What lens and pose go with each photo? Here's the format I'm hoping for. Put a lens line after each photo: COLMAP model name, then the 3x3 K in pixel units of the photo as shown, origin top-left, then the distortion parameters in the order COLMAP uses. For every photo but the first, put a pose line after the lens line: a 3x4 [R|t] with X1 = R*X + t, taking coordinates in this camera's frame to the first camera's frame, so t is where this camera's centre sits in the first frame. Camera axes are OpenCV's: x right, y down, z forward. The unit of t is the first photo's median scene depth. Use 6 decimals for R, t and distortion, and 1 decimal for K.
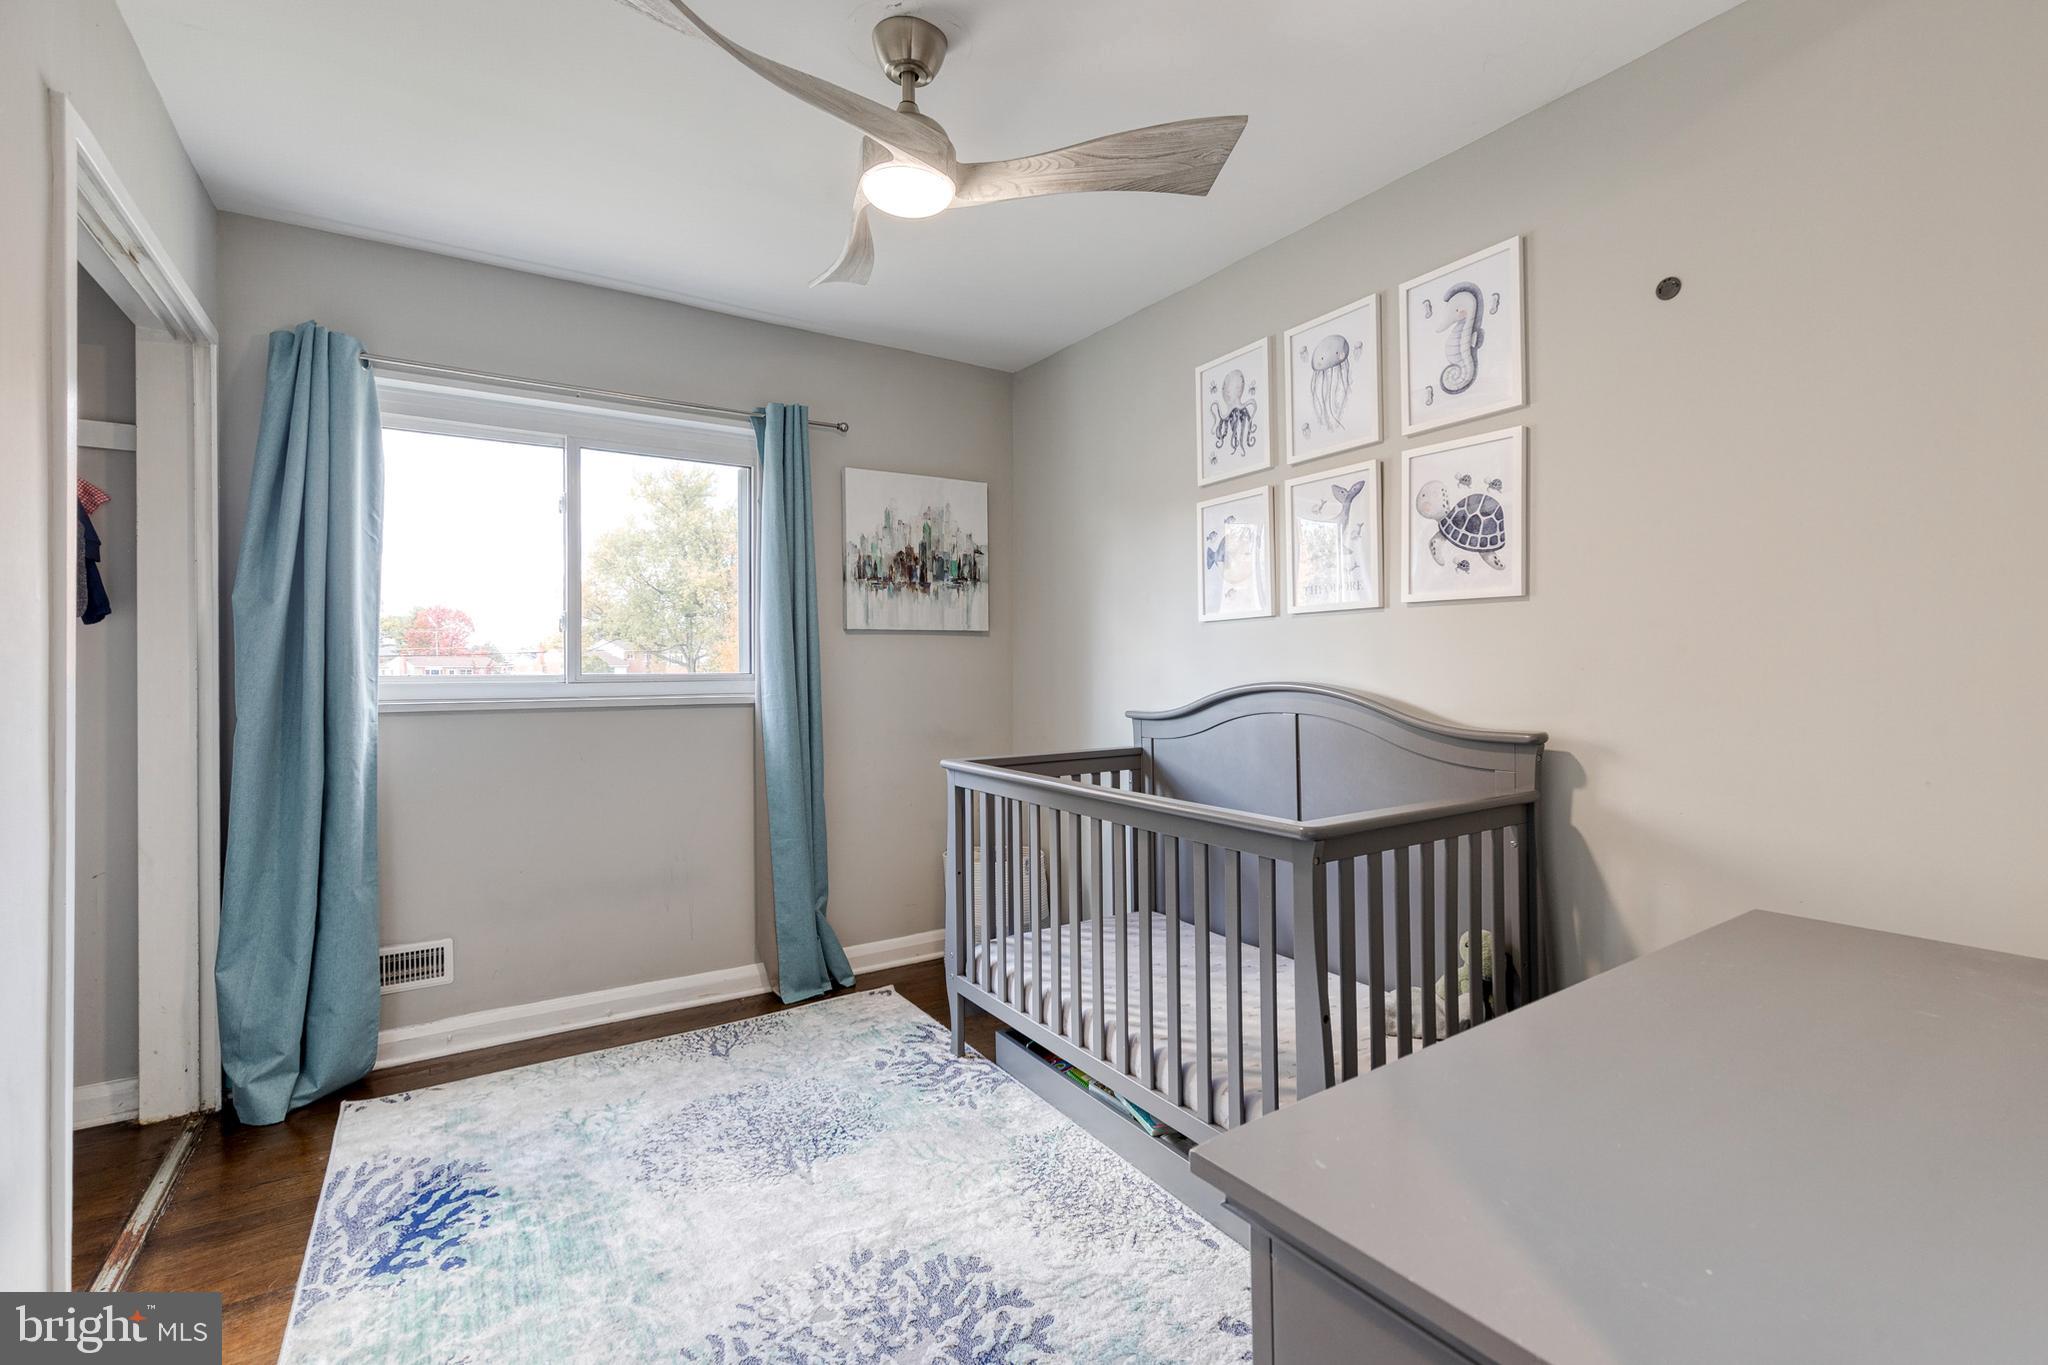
lens RADIAL K [[924.6, 0, 1038.8], [0, 924.6, 660.5], [0, 0, 1]] dist [0.010718, -0.002503]
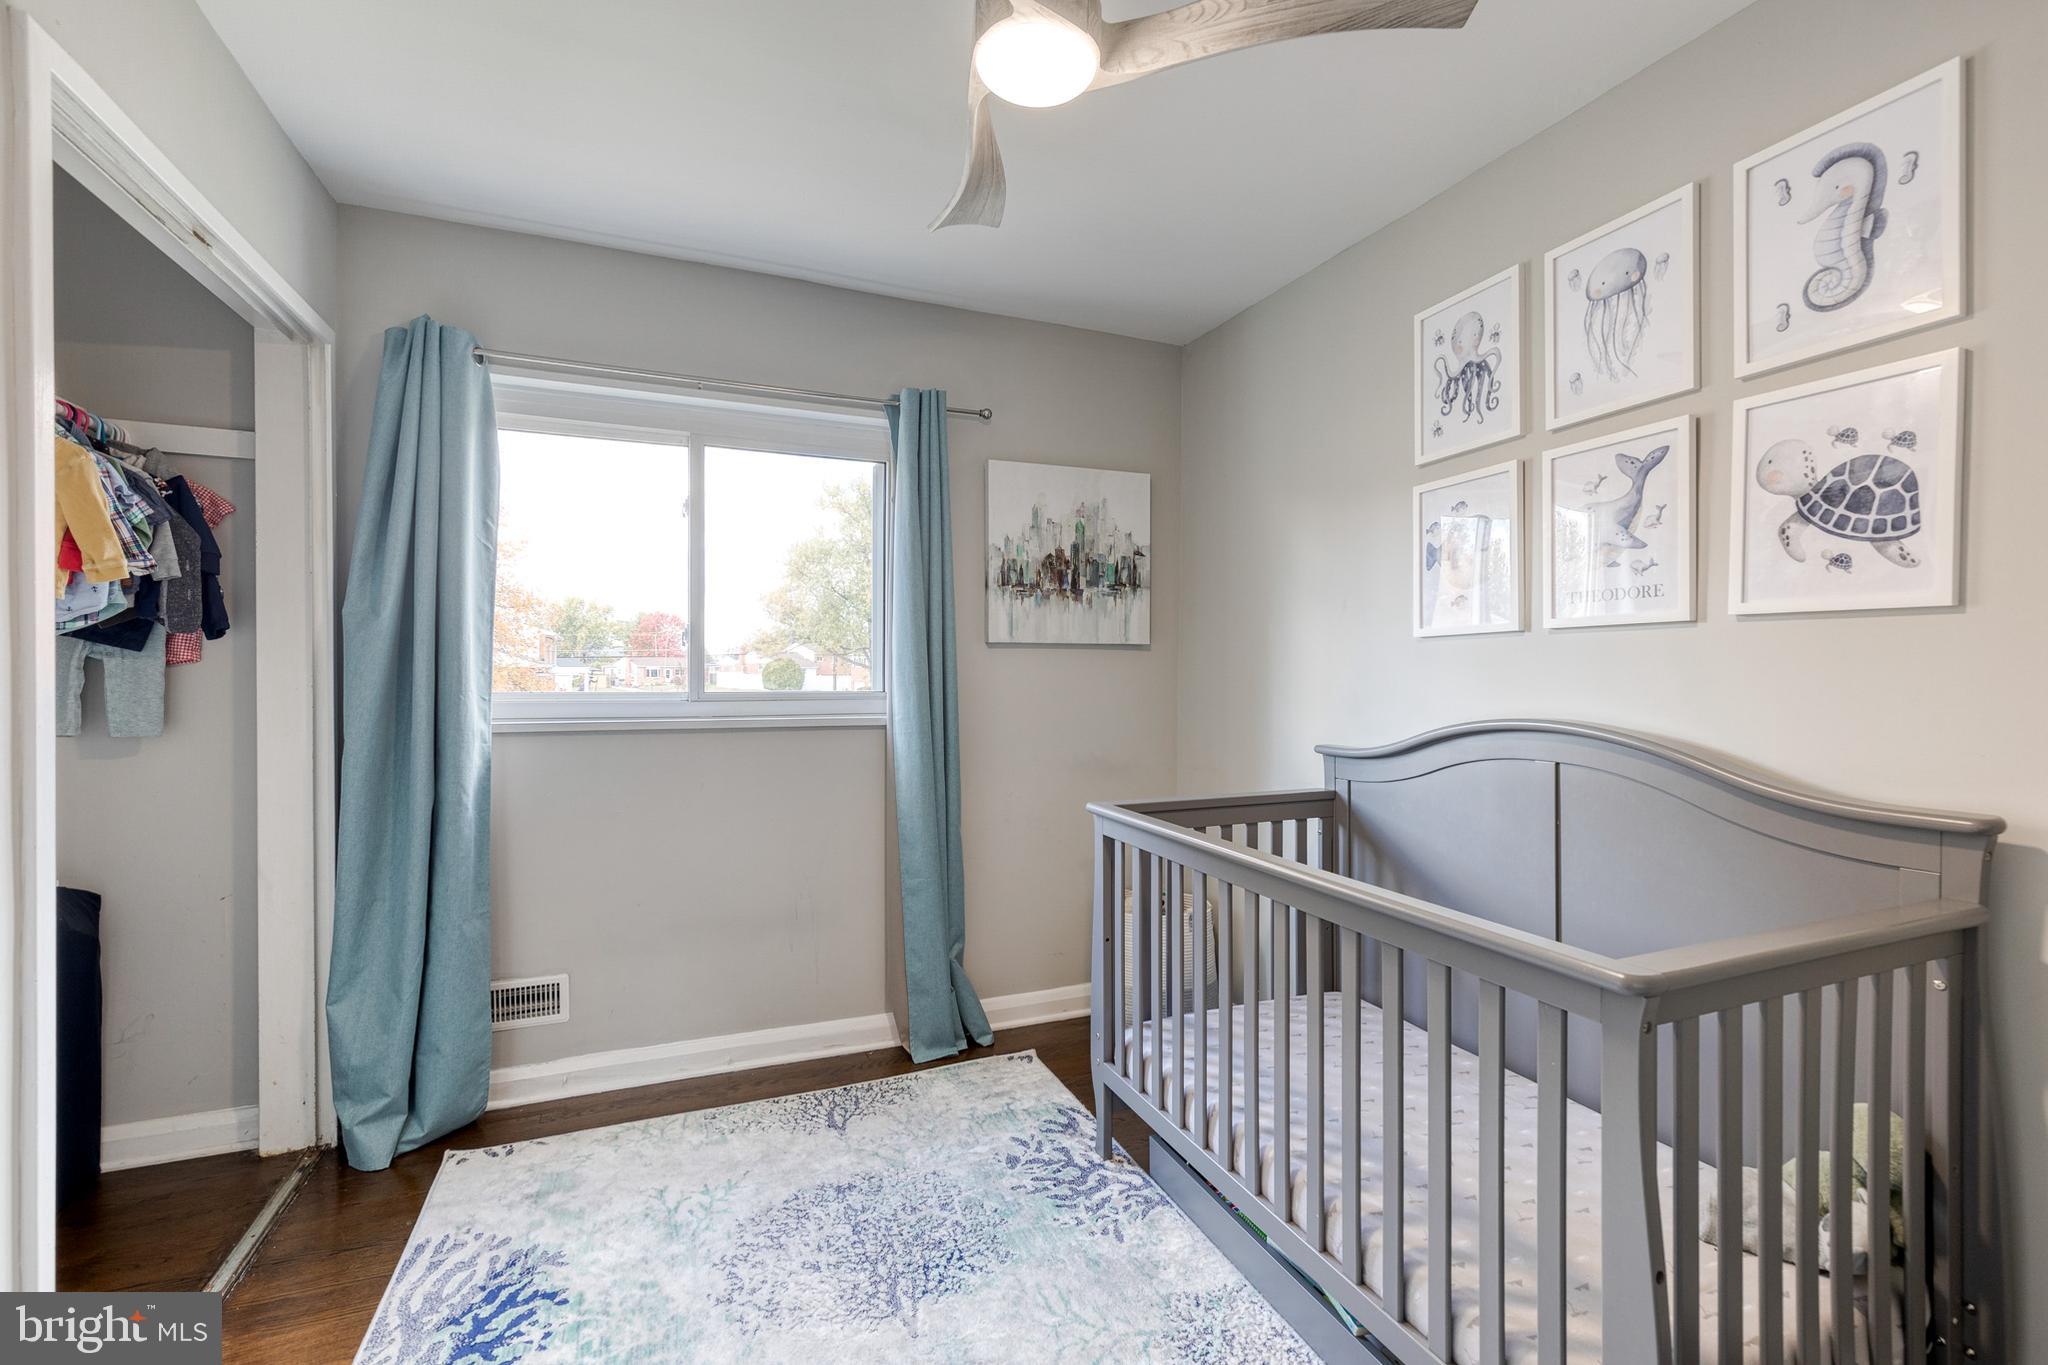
lens RADIAL K [[924.6, 0, 1040.0], [0, 924.6, 683.9], [0, 0, 1]] dist [0.010718, -0.002503]
pose [[0.983739, 0.011983, -0.179204, 0.000831], [-0.008252, 0.999734, 0.021548, -0.020036], [0.179414, -0.019719, 0.983576, 0.196346]]
